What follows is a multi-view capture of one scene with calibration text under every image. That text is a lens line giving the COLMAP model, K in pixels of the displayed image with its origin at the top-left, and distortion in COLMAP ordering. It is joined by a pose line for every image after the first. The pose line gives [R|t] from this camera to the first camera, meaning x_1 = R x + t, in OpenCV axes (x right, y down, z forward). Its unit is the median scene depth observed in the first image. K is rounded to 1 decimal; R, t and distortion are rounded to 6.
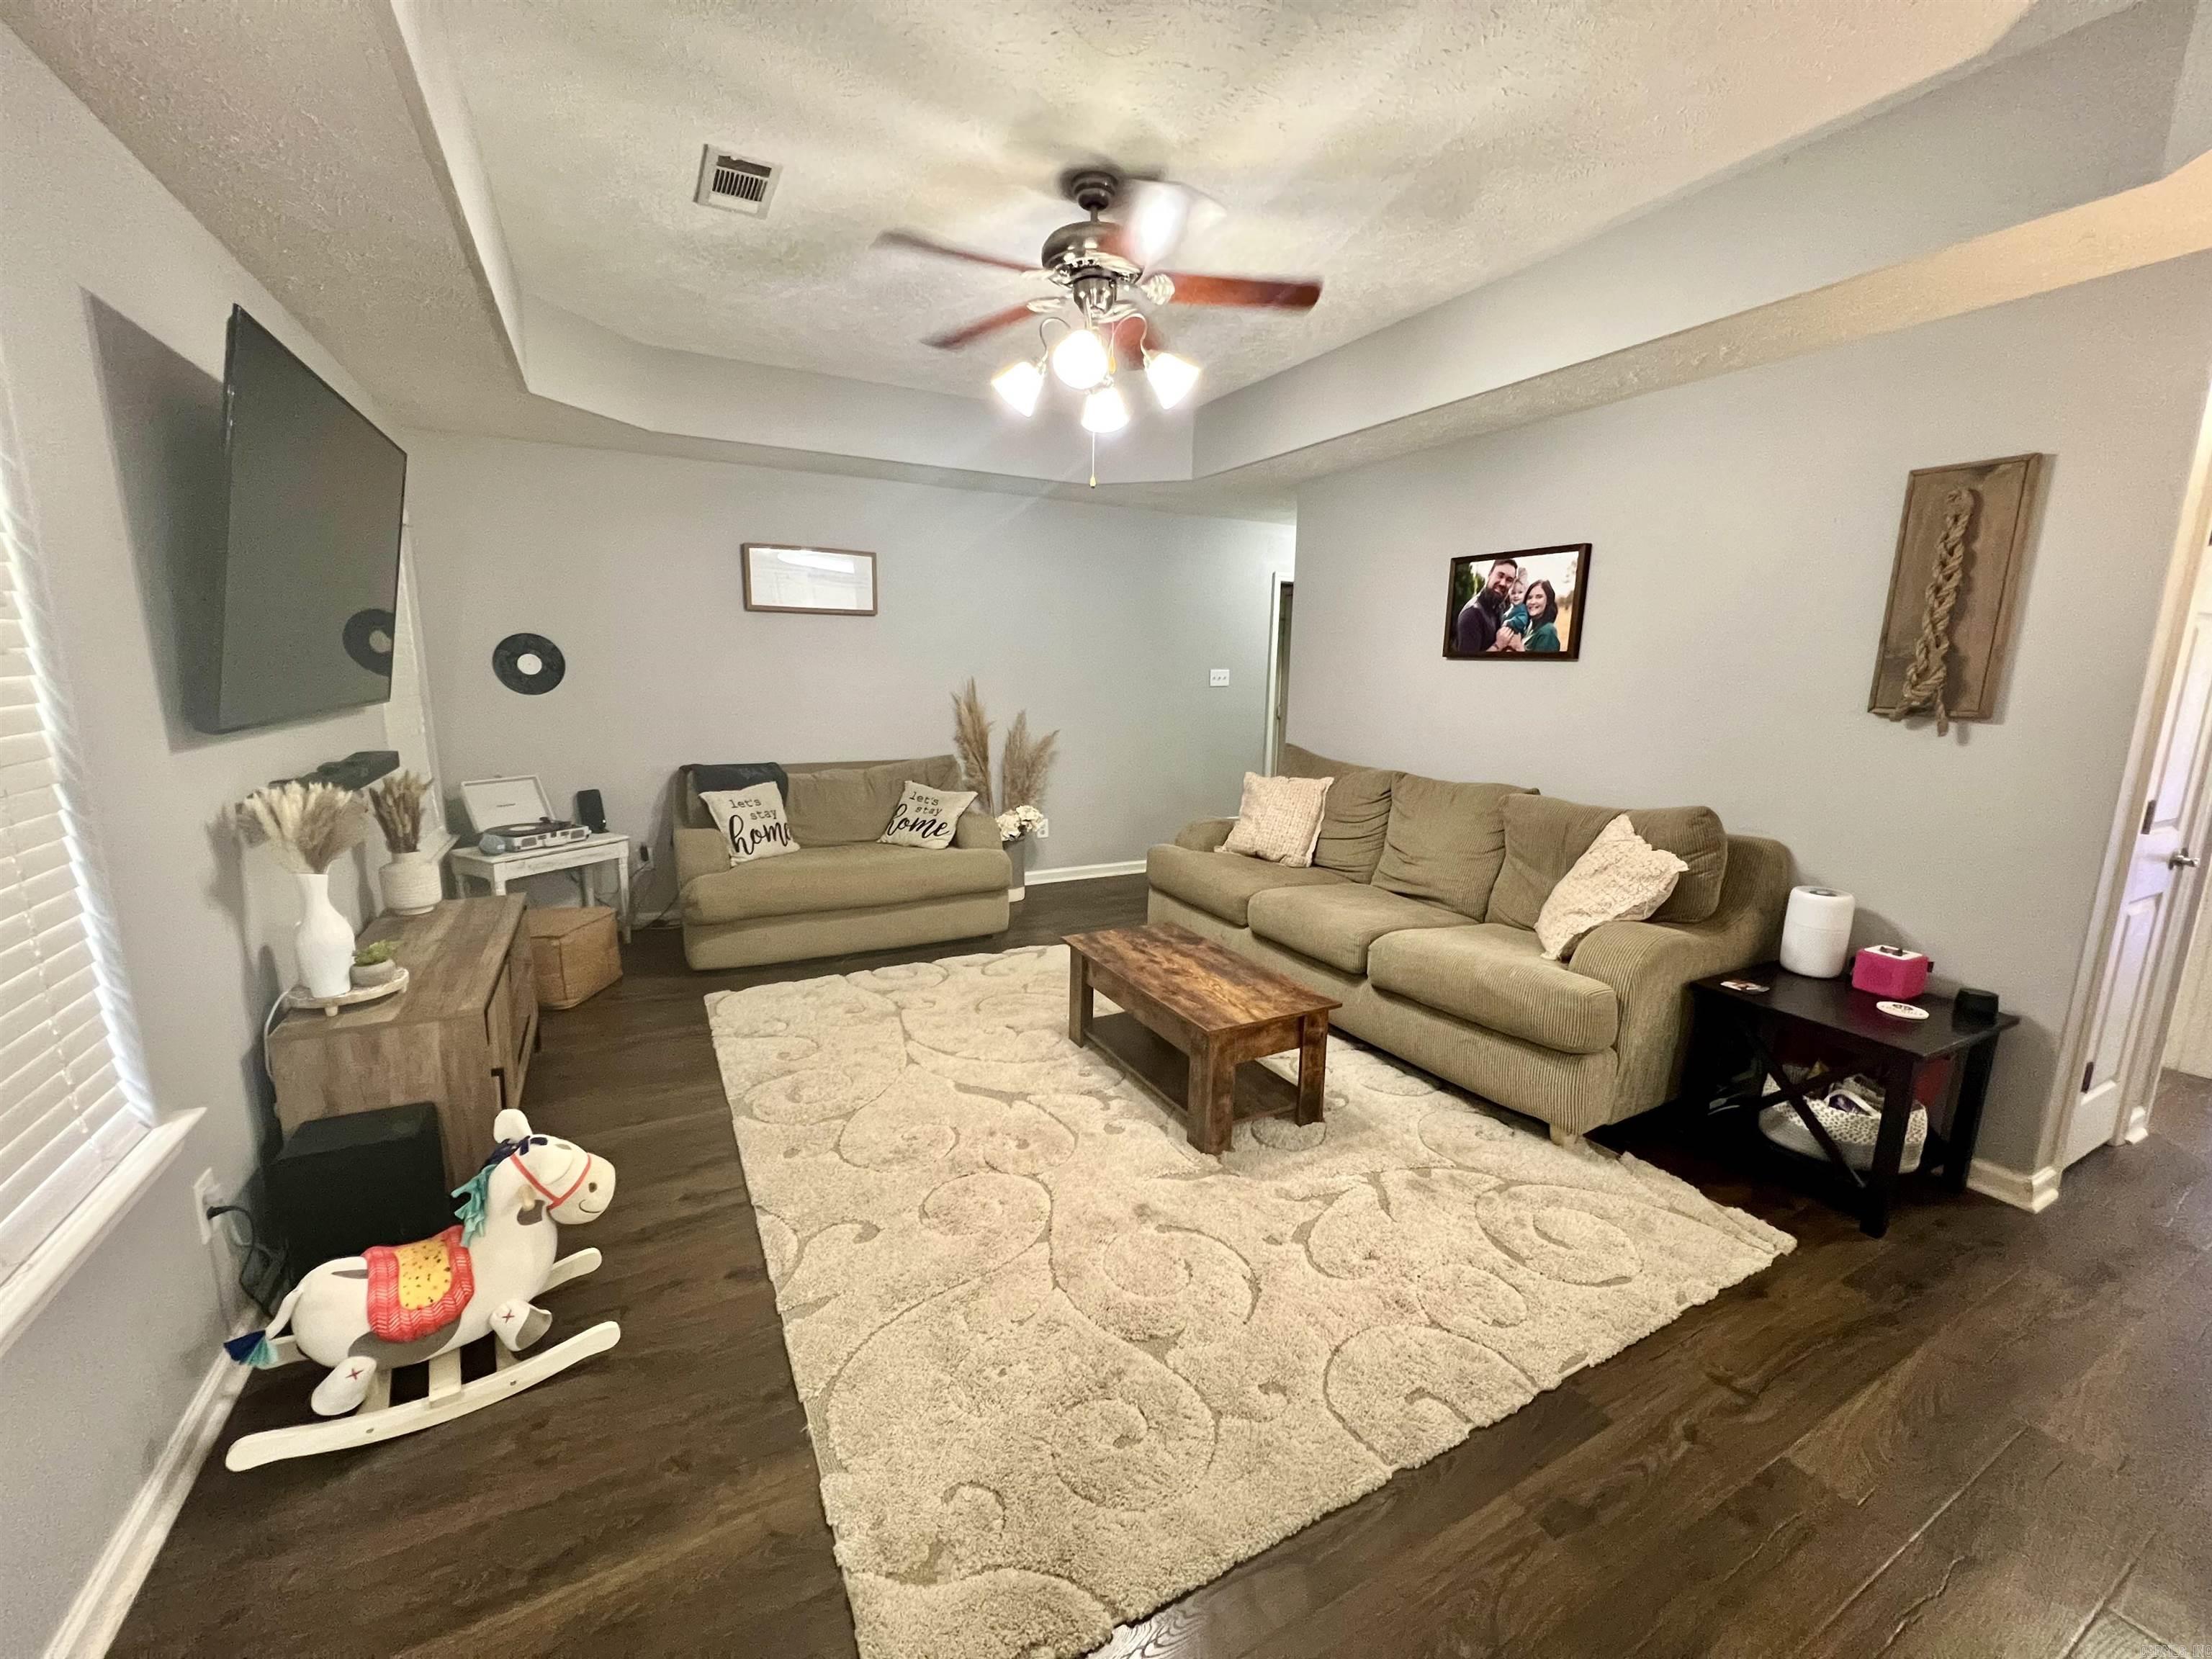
lens RADIAL K [[885.1, 0, 1105.3], [0, 885.1, 827.7], [0, 0, 1]] dist [-0.001461, 0.000312]
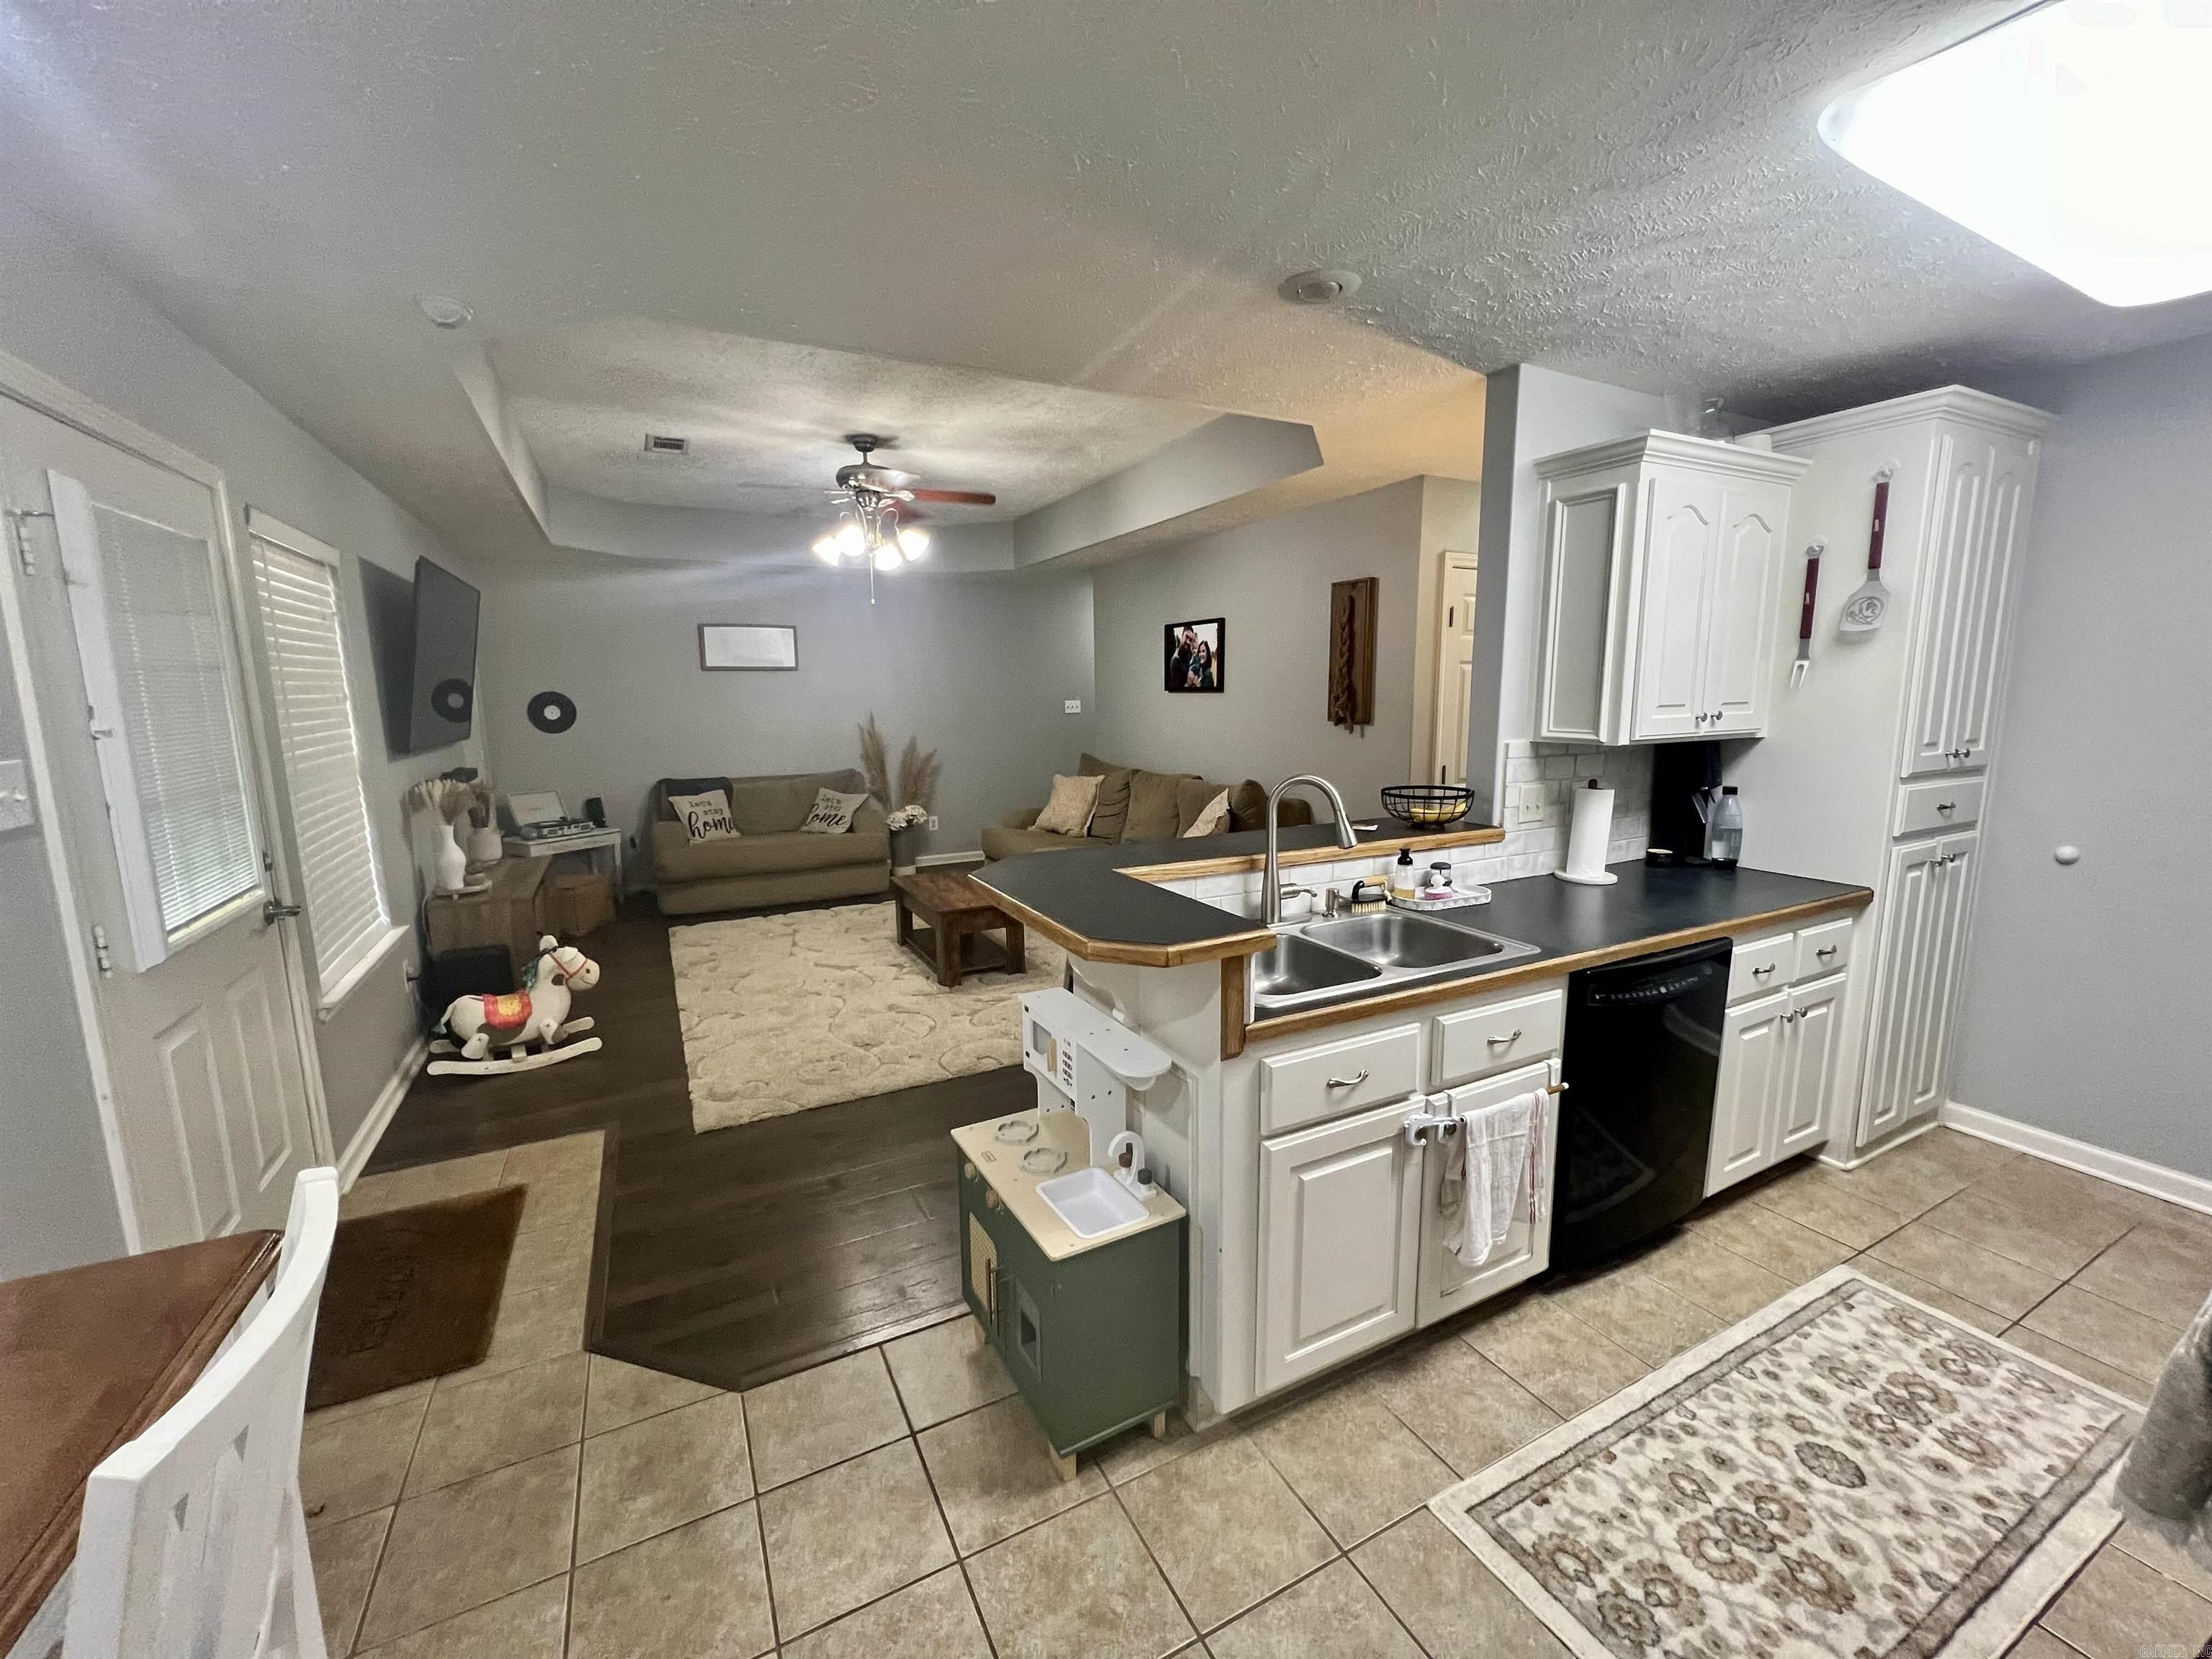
lens RADIAL K [[885.1, 0, 1102.7], [0, 885.1, 828.3], [0, 0, 1]] dist [-0.001461, 0.000312]
pose [[0.999529, -0.025571, -0.016963, 0.404333], [0.025072, 0.999265, -0.029008, 0.104053], [0.017693, 0.028569, 0.999435, -0.638933]]
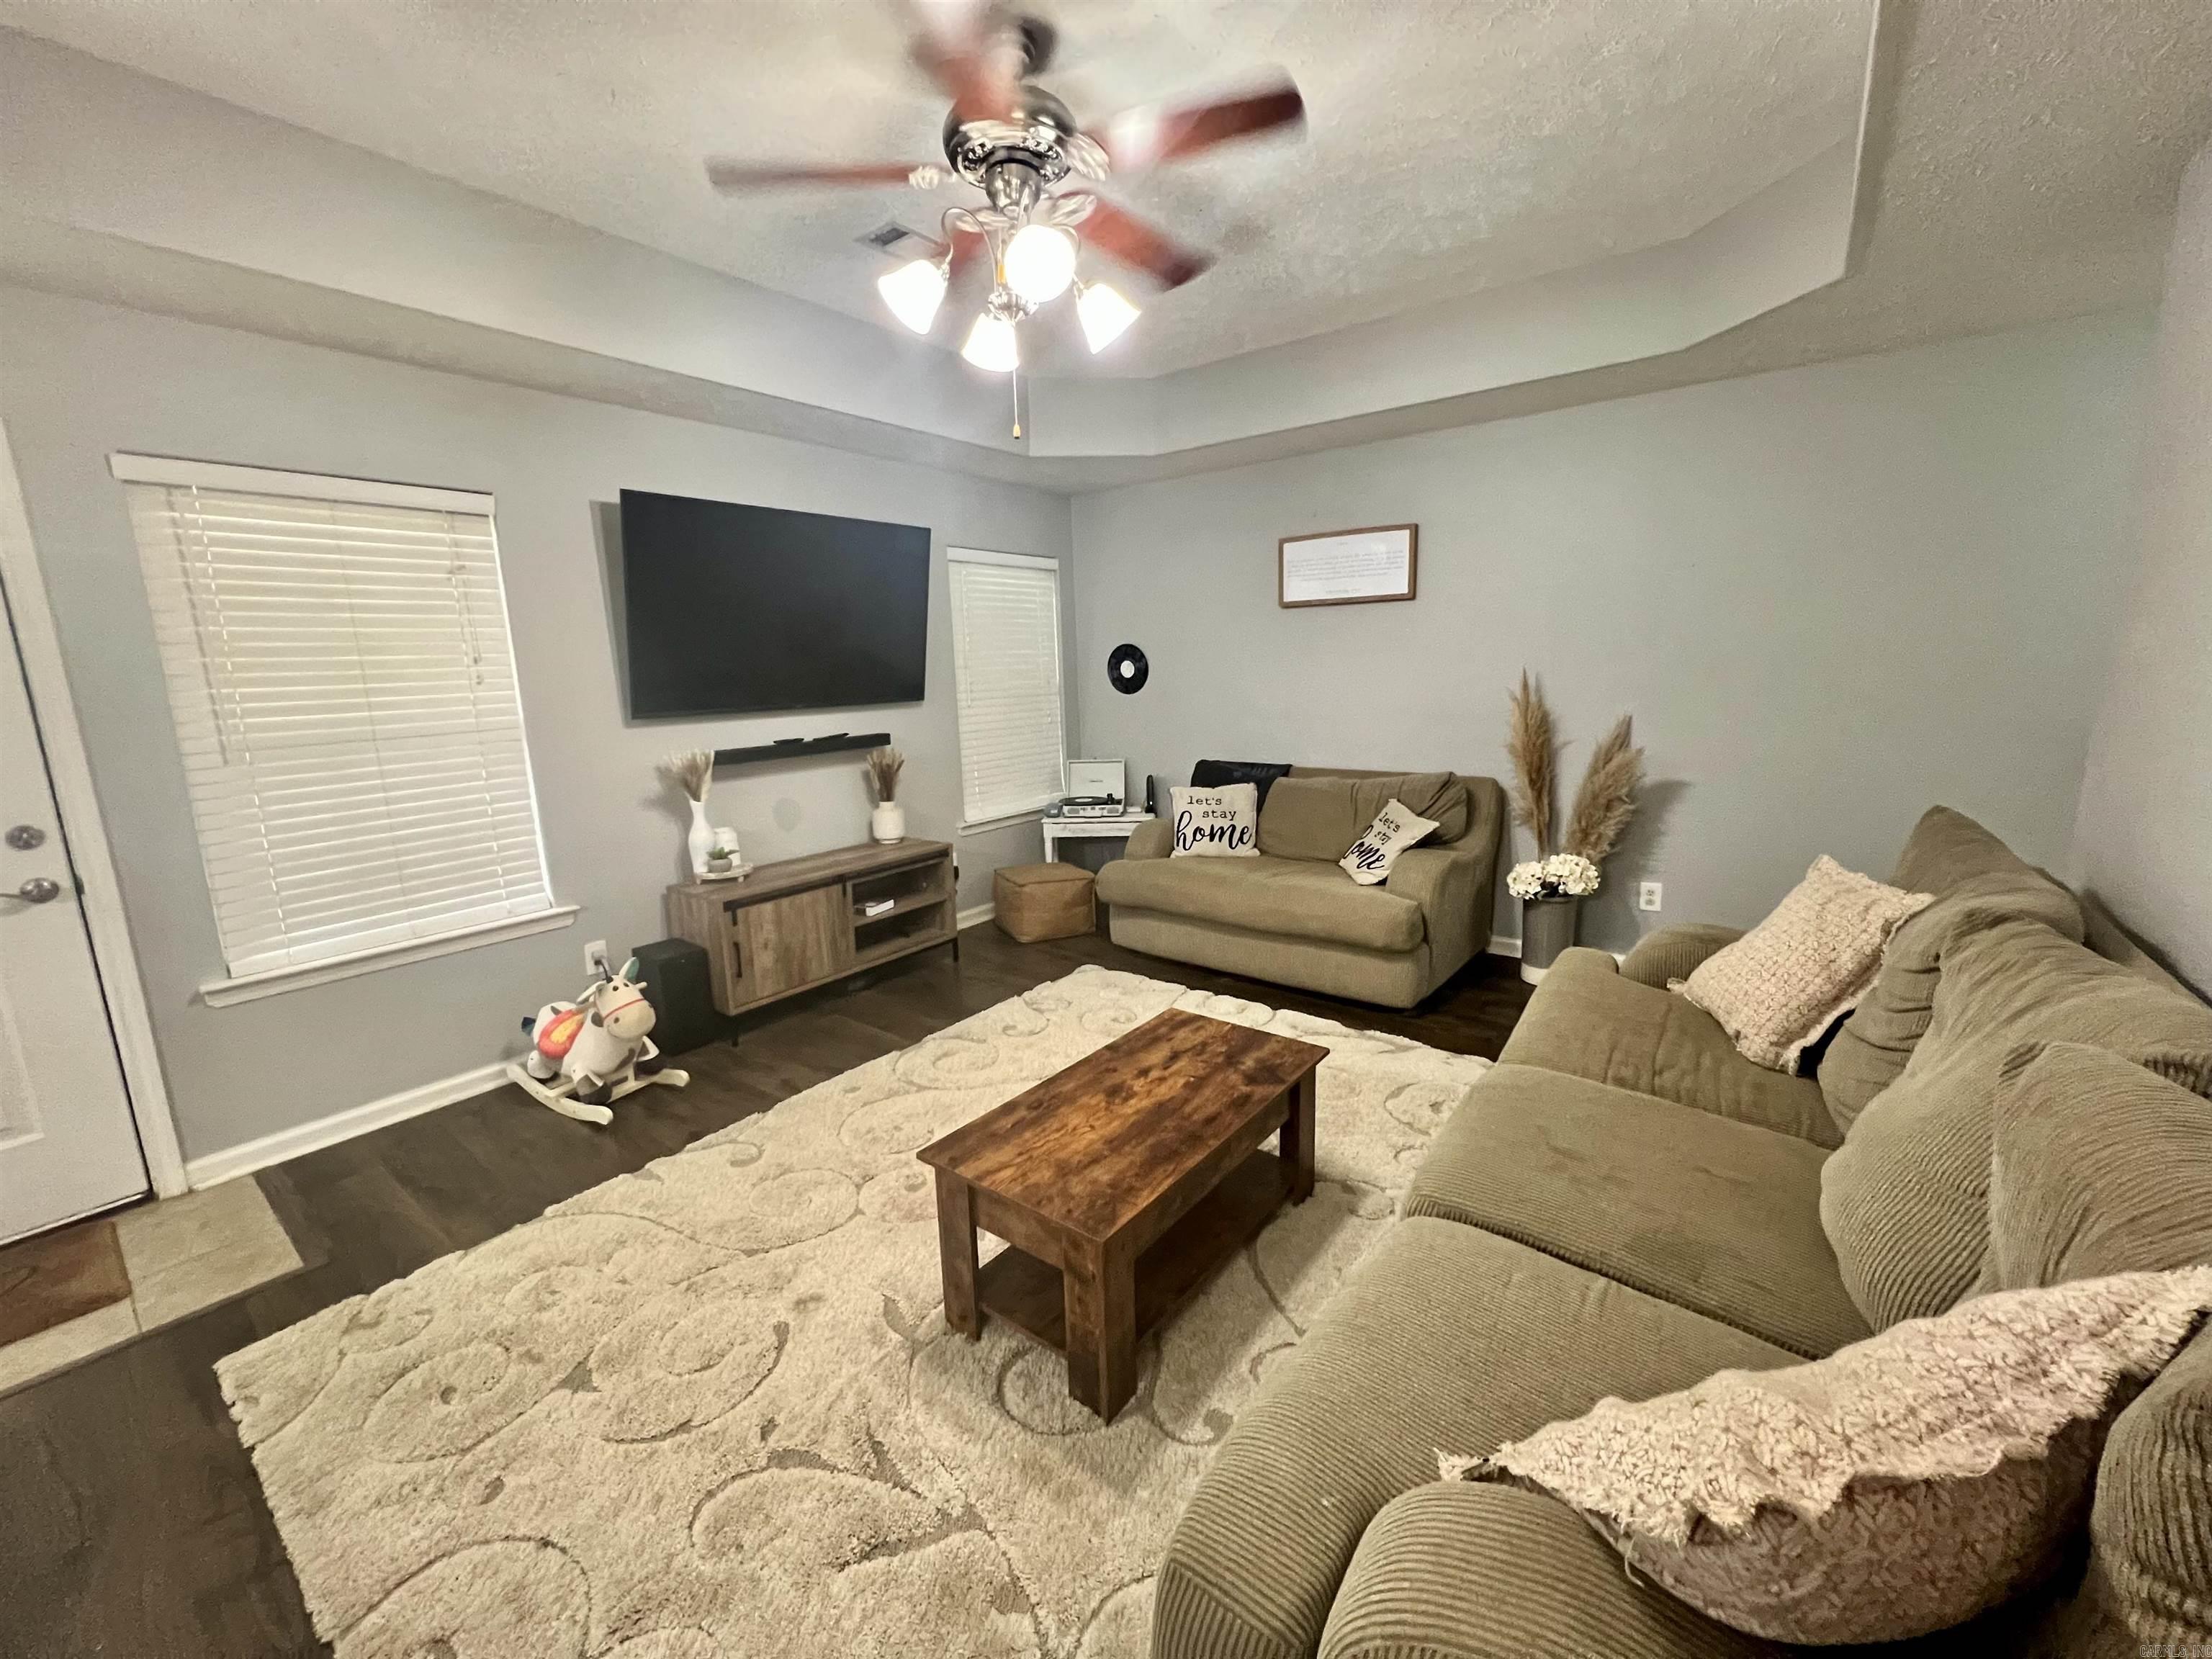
lens RADIAL K [[885.1, 0, 1098.7], [0, 885.1, 828.7], [0, 0, 1]] dist [-0.001461, 0.000312]
pose [[0.408580, 0.141476, -0.901691, 0.687811], [-0.133512, 0.986551, 0.094292, -0.111763], [0.902905, 0.081861, 0.421974, 0.673963]]
